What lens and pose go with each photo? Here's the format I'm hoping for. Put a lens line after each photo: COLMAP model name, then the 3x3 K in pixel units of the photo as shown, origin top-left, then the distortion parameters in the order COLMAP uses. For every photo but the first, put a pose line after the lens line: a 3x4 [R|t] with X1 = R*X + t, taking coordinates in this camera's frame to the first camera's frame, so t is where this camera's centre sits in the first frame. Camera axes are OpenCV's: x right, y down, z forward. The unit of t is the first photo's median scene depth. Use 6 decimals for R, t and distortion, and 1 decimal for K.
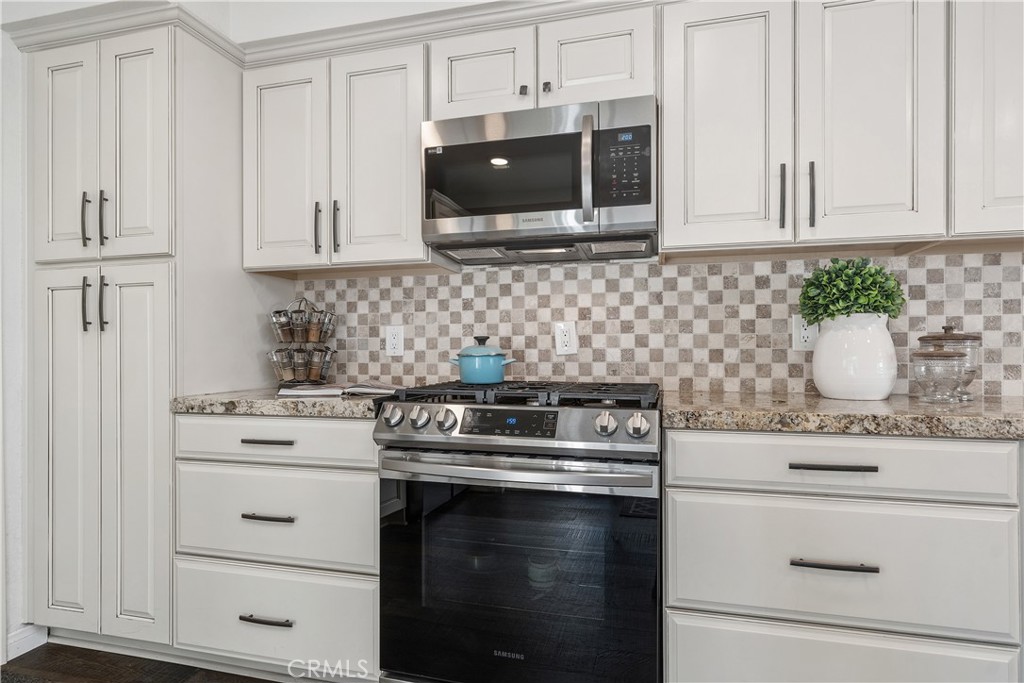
lens RADIAL K [[590.1, 0, 511.9], [0, 590.1, 344.0], [0, 0, 1]] dist [0.012128, 0.001452]
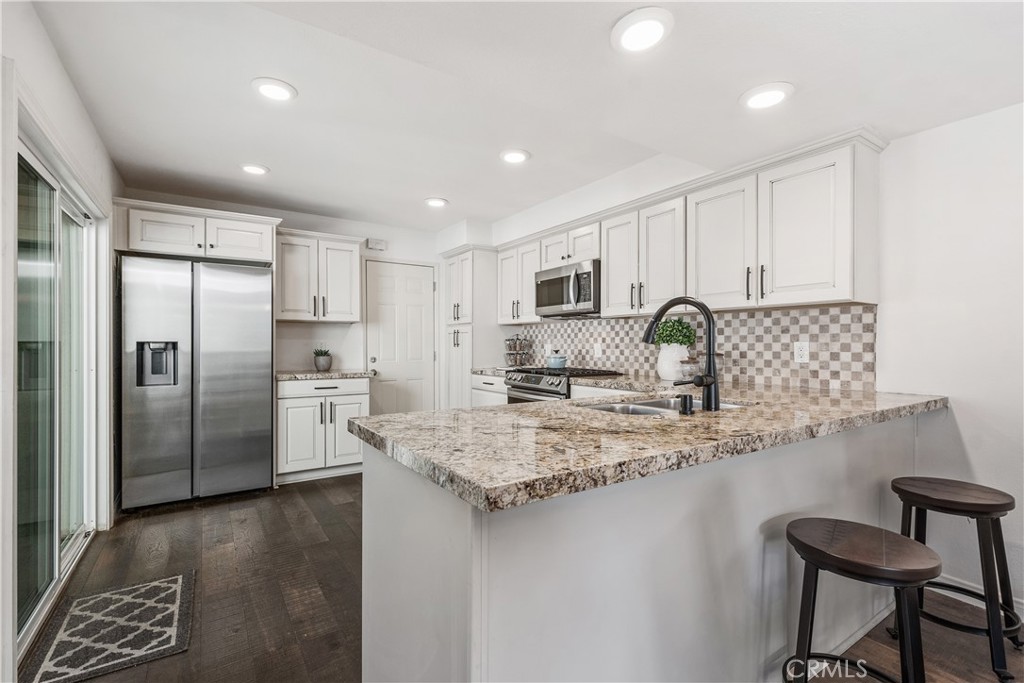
lens RADIAL K [[461.6, 0, 510.9], [0, 461.6, 352.6], [0, 0, 1]] dist [0.003403, -0.000444]
pose [[0.747243, 0.016474, -0.664347, 1.072589], [-0.002947, 0.999765, 0.021477, -0.040896], [0.664544, -0.014091, 0.747116, -0.611769]]
